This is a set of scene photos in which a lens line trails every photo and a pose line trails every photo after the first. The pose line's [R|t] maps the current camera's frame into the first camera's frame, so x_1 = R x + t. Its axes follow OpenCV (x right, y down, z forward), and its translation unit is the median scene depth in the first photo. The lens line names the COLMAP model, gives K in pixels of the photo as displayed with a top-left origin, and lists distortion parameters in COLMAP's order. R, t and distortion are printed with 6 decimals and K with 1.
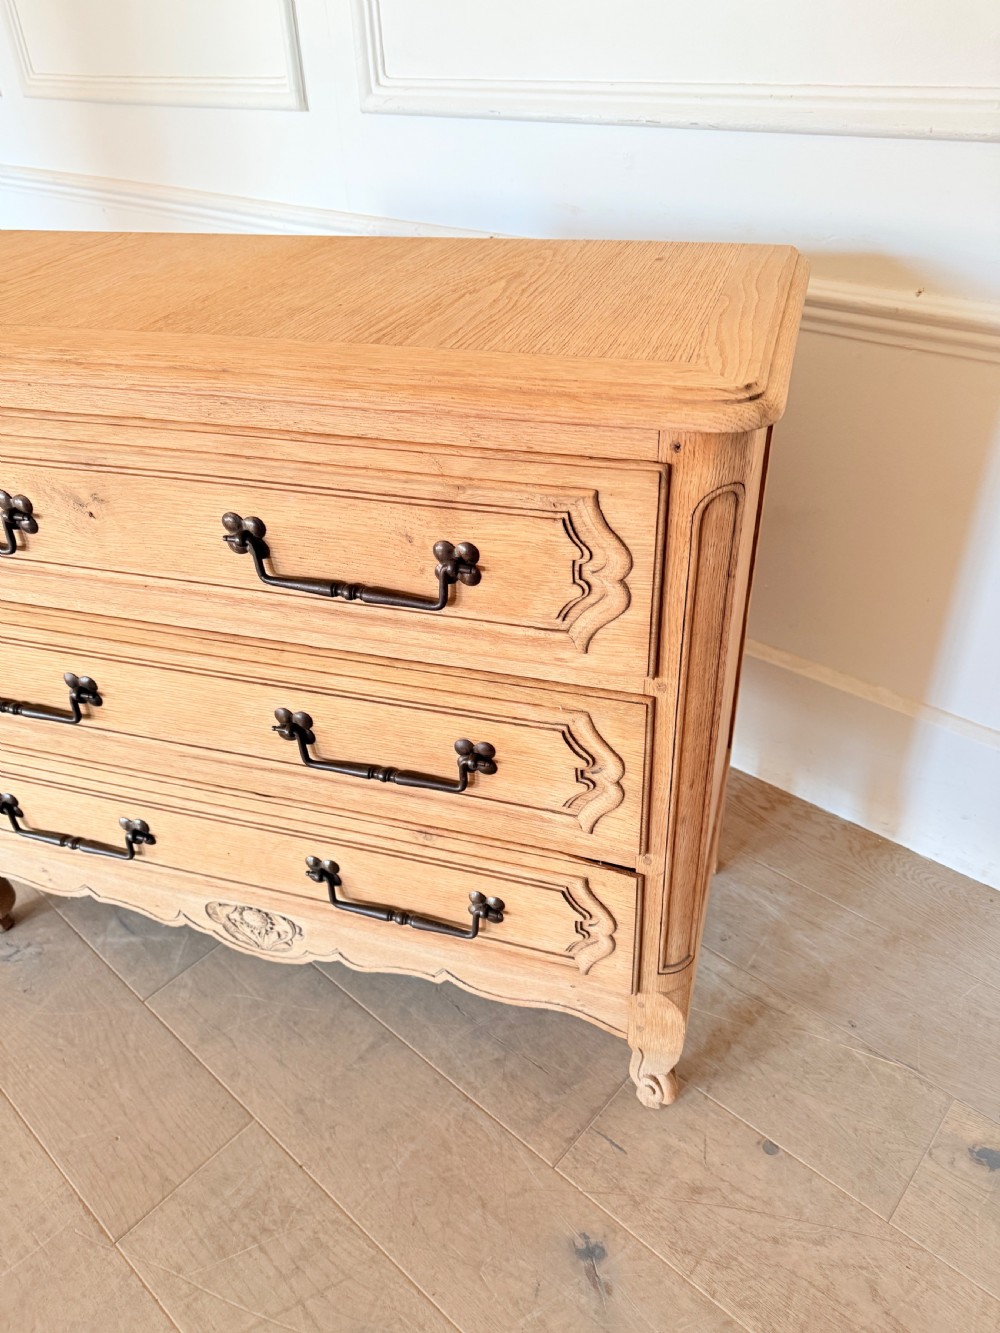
lens RADIAL K [[951.9, 0, 502.0], [0, 951.9, 670.3], [0, 0, 1]] dist [0.025941, -0.031269]
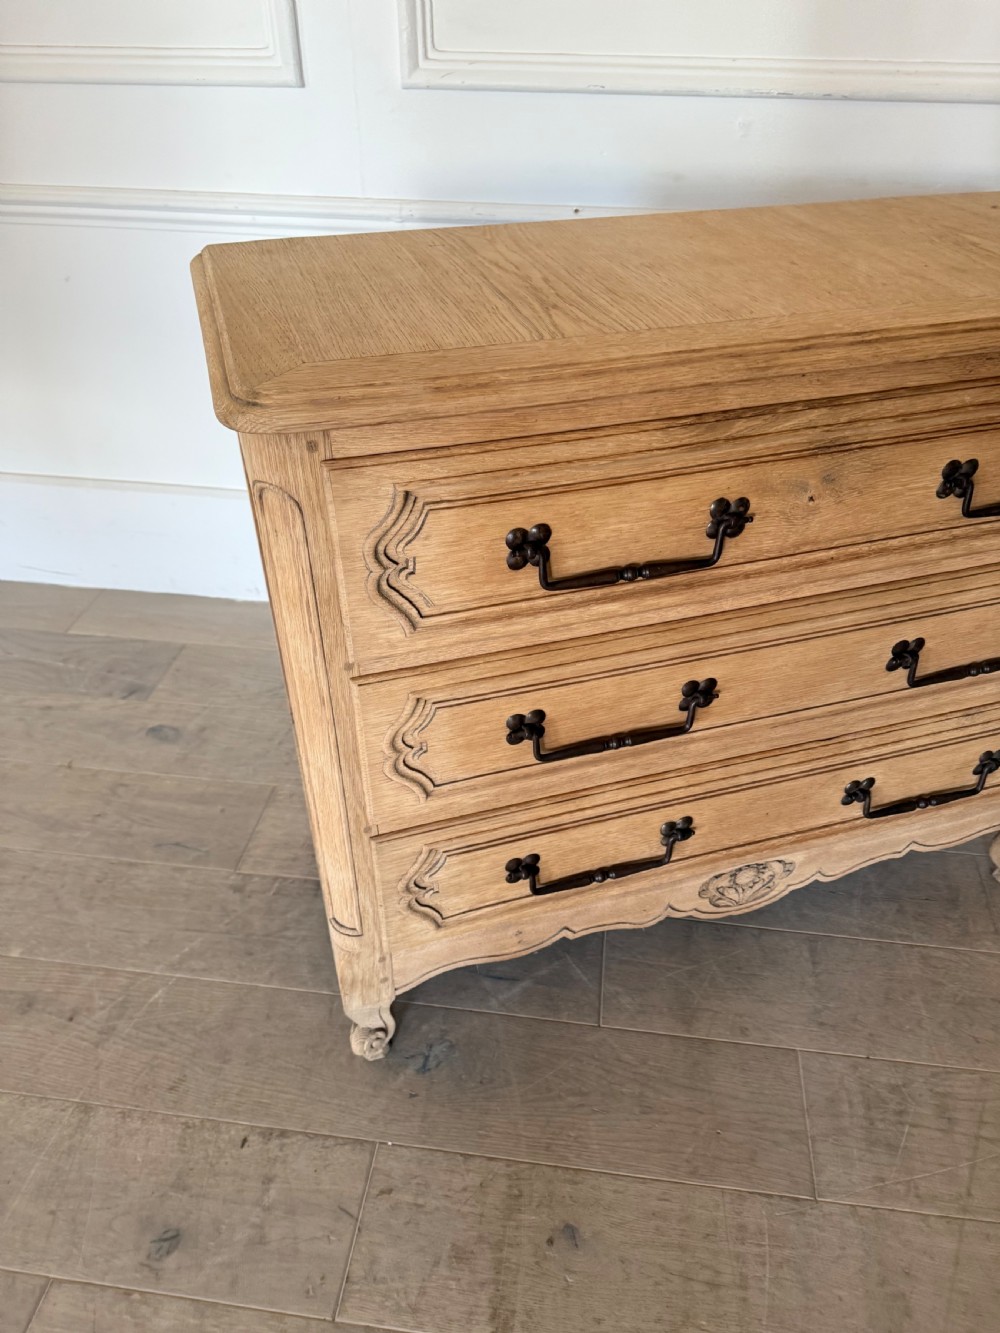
lens RADIAL K [[951.9, 0, 510.9], [0, 951.9, 677.3], [0, 0, 1]] dist [0.025941, -0.031269]
pose [[0.821445, -0.309630, 0.478913, -0.981511], [0.294004, 0.949500, 0.109594, -0.148831], [-0.488662, 0.050777, 0.870994, 0.223291]]
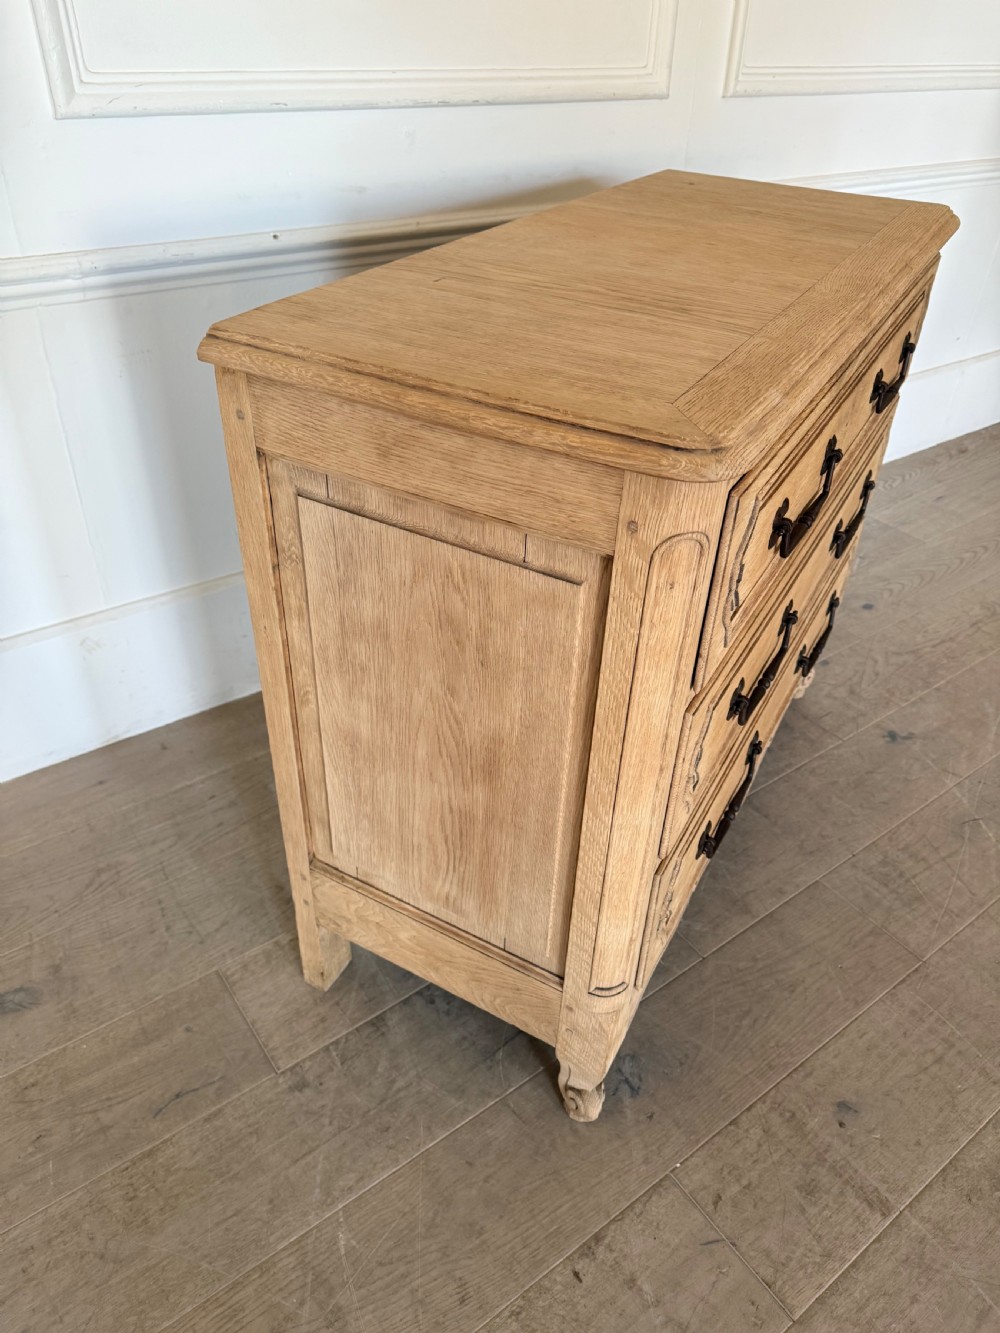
lens RADIAL K [[951.9, 0, 515.2], [0, 951.9, 668.0], [0, 0, 1]] dist [0.025941, -0.031269]
pose [[0.190362, -0.536187, 0.822354, -1.350591], [0.523901, 0.763904, 0.376801, -0.488243], [-0.830235, 0.359103, 0.426327, 0.747359]]
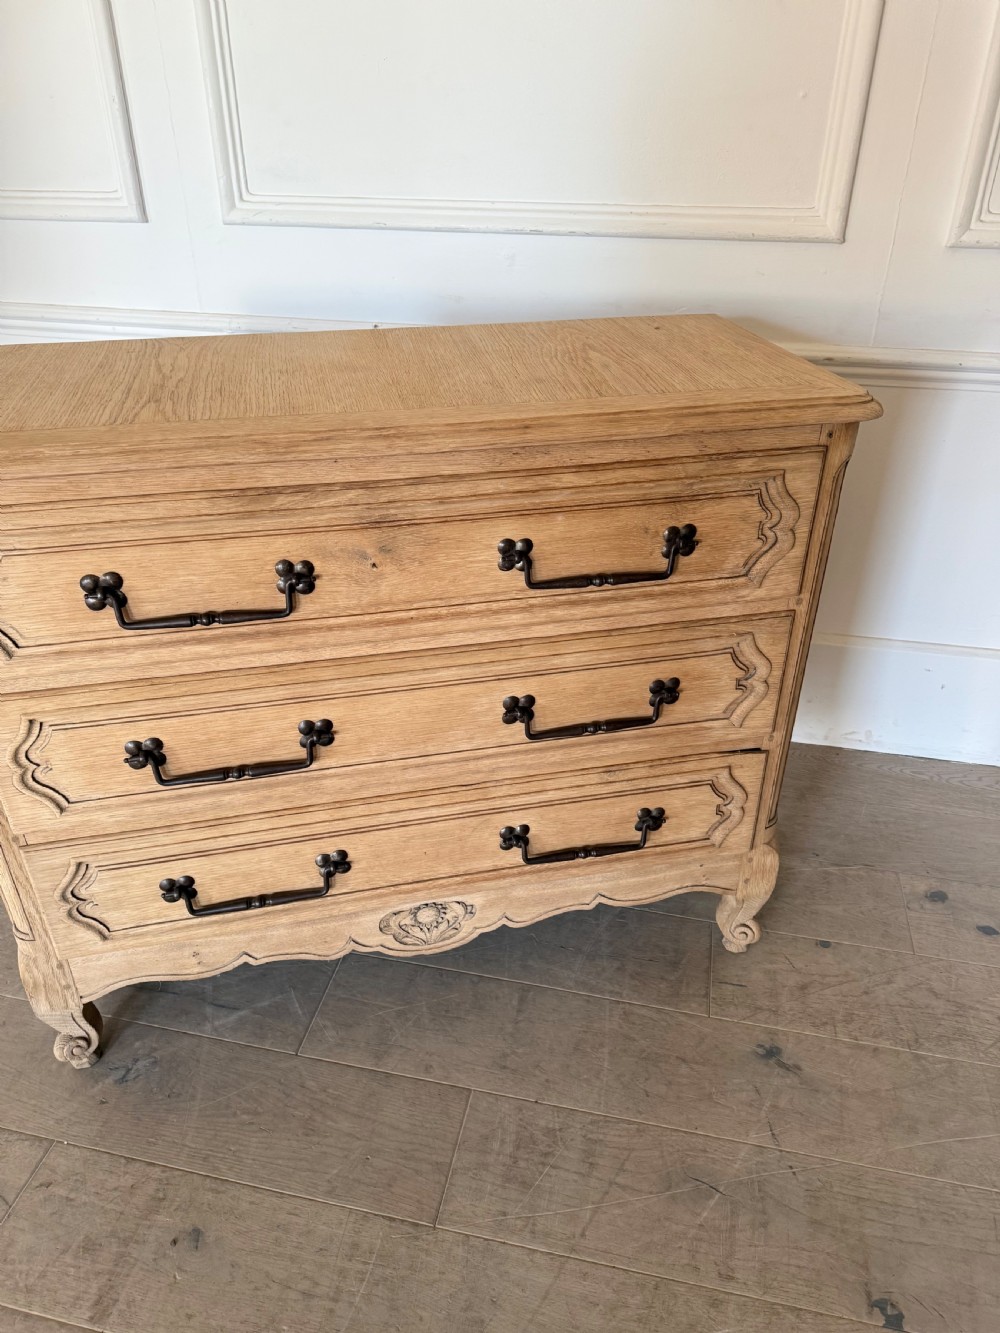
lens RADIAL K [[951.9, 0, 501.6], [0, 951.9, 667.5], [0, 0, 1]] dist [0.025941, -0.031269]
pose [[0.869381, -0.220985, 0.441976, -0.668285], [0.253554, 0.967203, -0.015154, 0.016212], [-0.424132, 0.125239, 0.896899, -0.092446]]
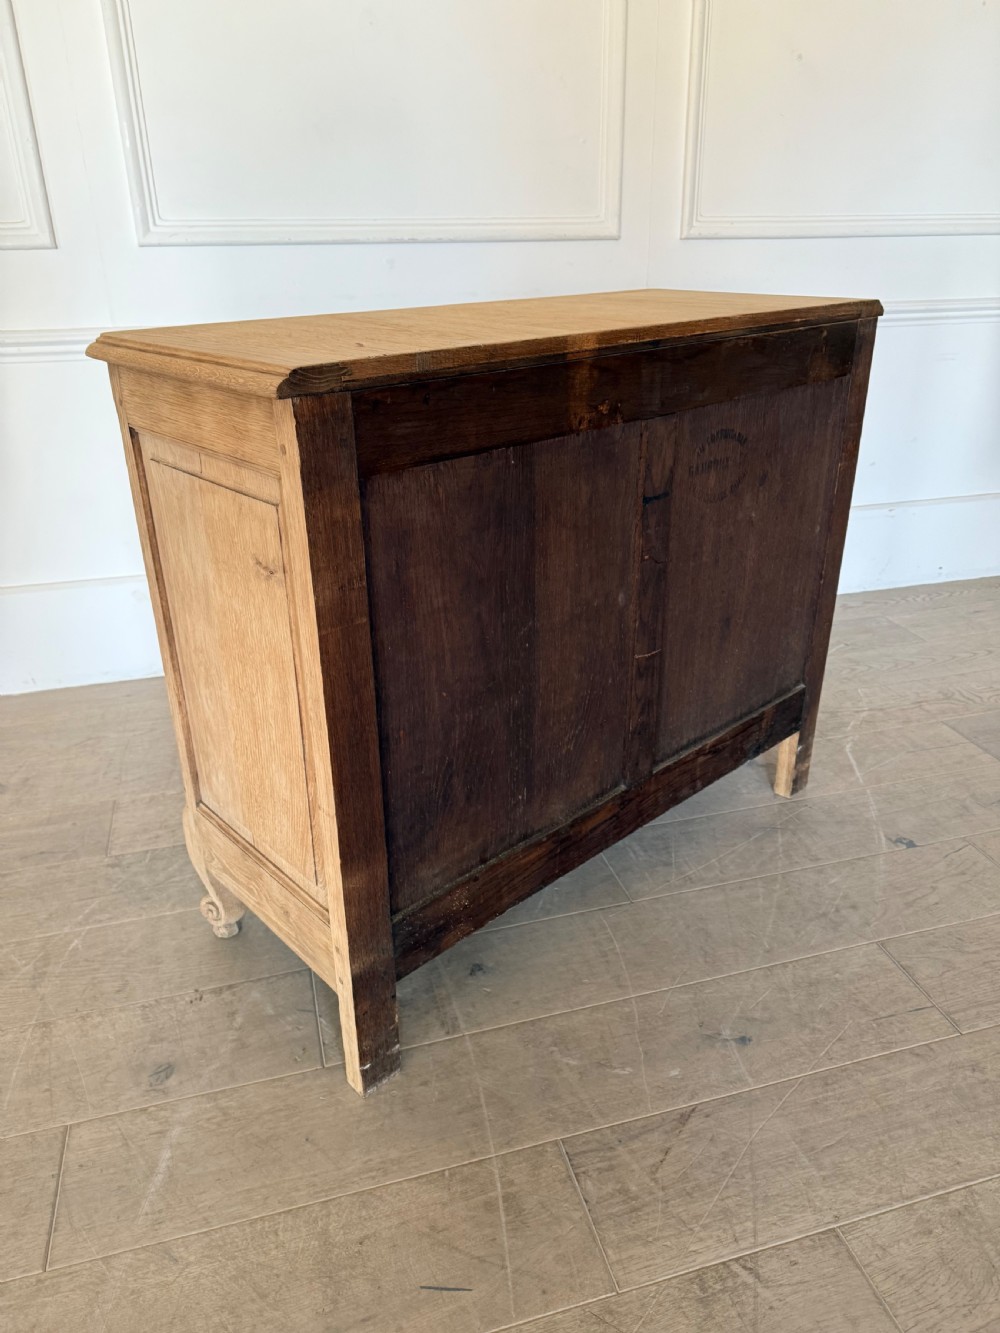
lens RADIAL K [[951.9, 0, 502.3], [0, 951.9, 660.0], [0, 0, 1]] dist [0.025941, -0.031269]
pose [[0.534063, -0.319724, 0.782658, -1.509023], [0.476445, 0.878555, 0.033787, 0.124254], [-0.698410, 0.354849, 0.621535, 0.096777]]
